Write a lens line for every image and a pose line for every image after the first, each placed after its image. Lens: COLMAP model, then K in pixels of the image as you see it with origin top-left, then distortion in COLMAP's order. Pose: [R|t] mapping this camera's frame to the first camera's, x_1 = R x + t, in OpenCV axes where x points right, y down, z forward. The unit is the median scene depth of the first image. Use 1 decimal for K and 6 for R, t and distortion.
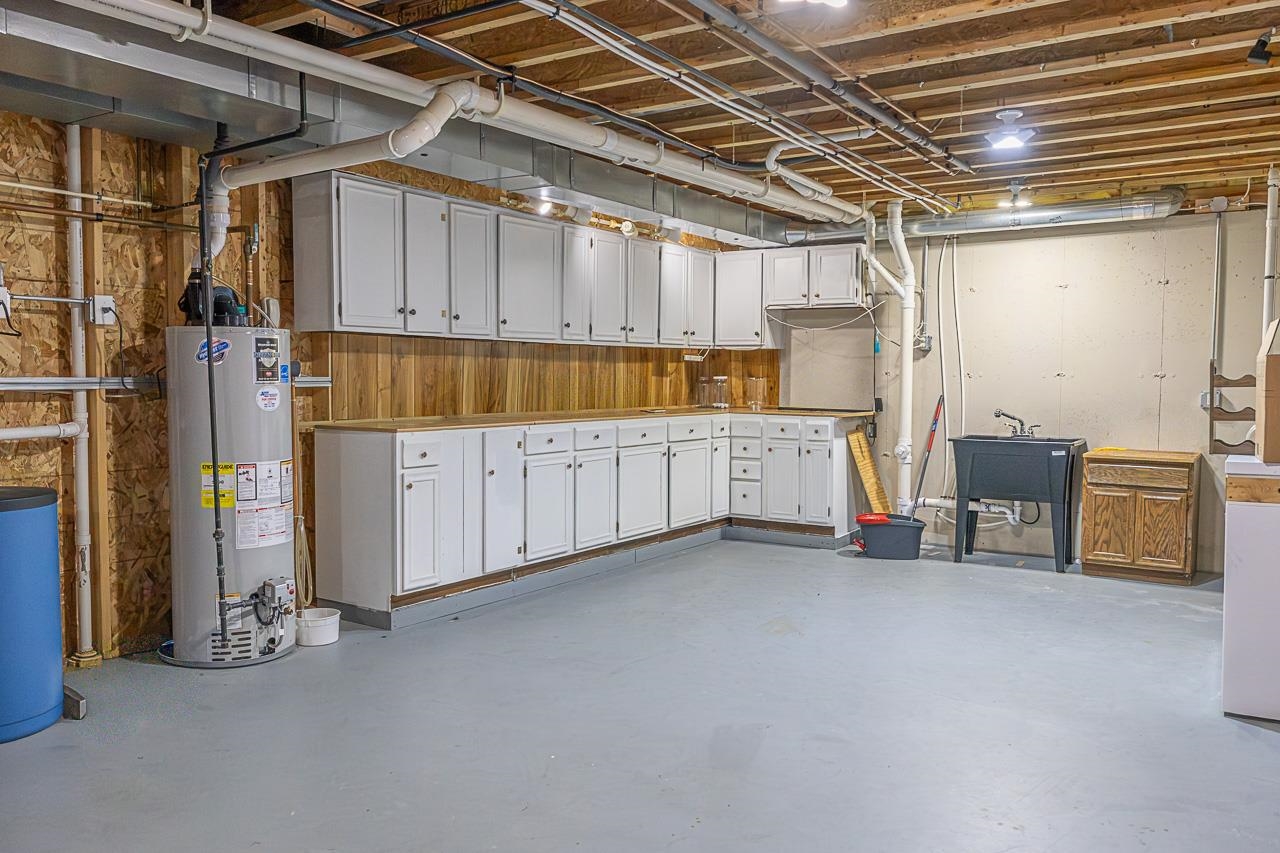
lens RADIAL K [[1000.8, 0, 642.1], [0, 1000.8, 423.2], [0, 0, 1]] dist [0.009507, 0.000777]
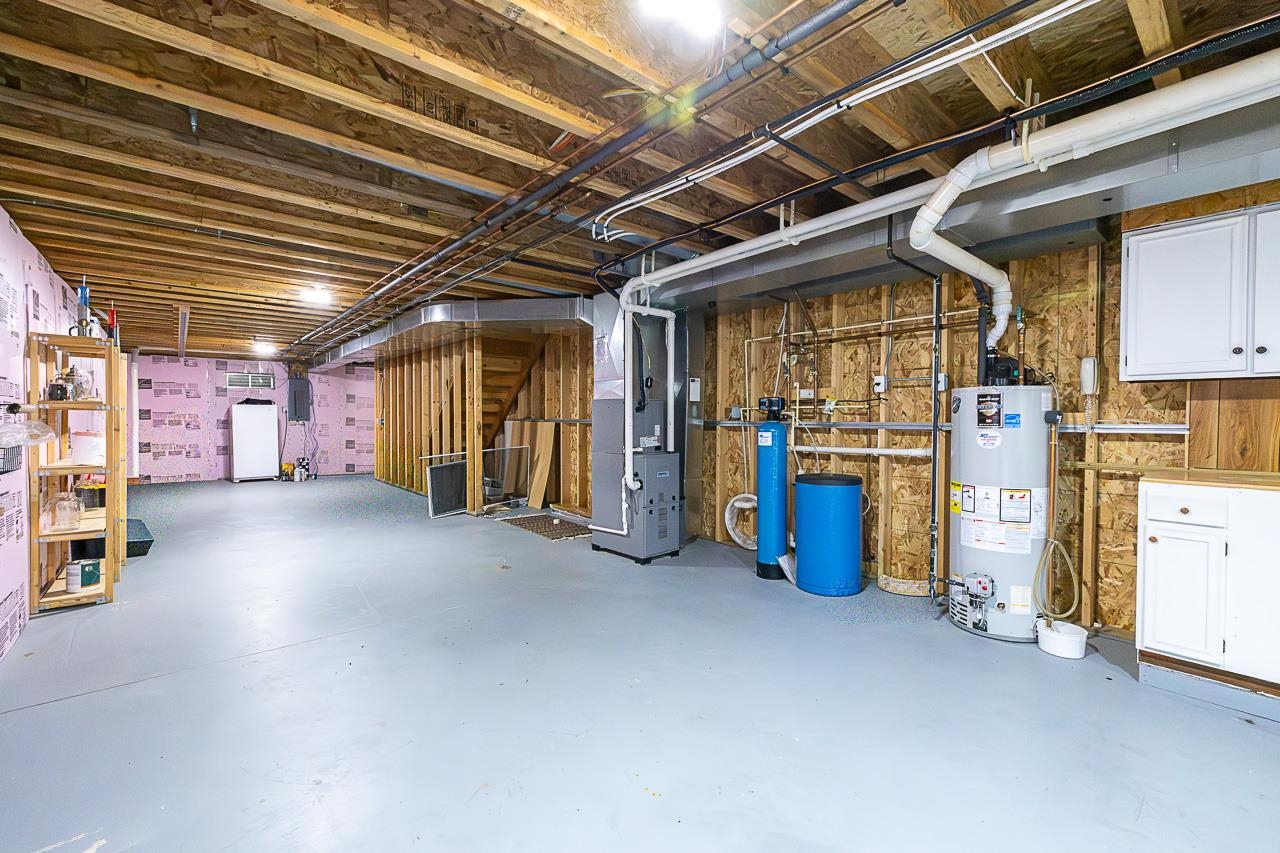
lens RADIAL K [[555.5, 0, 647.1], [0, 555.5, 431.2], [0, 0, 1]] dist [0.001968, -0.000379]
pose [[-0.292580, 0.018840, -0.956056, 0.468068], [-0.051868, 0.998021, 0.035540, -0.038307], [0.954833, 0.059987, -0.291023, 0.783515]]
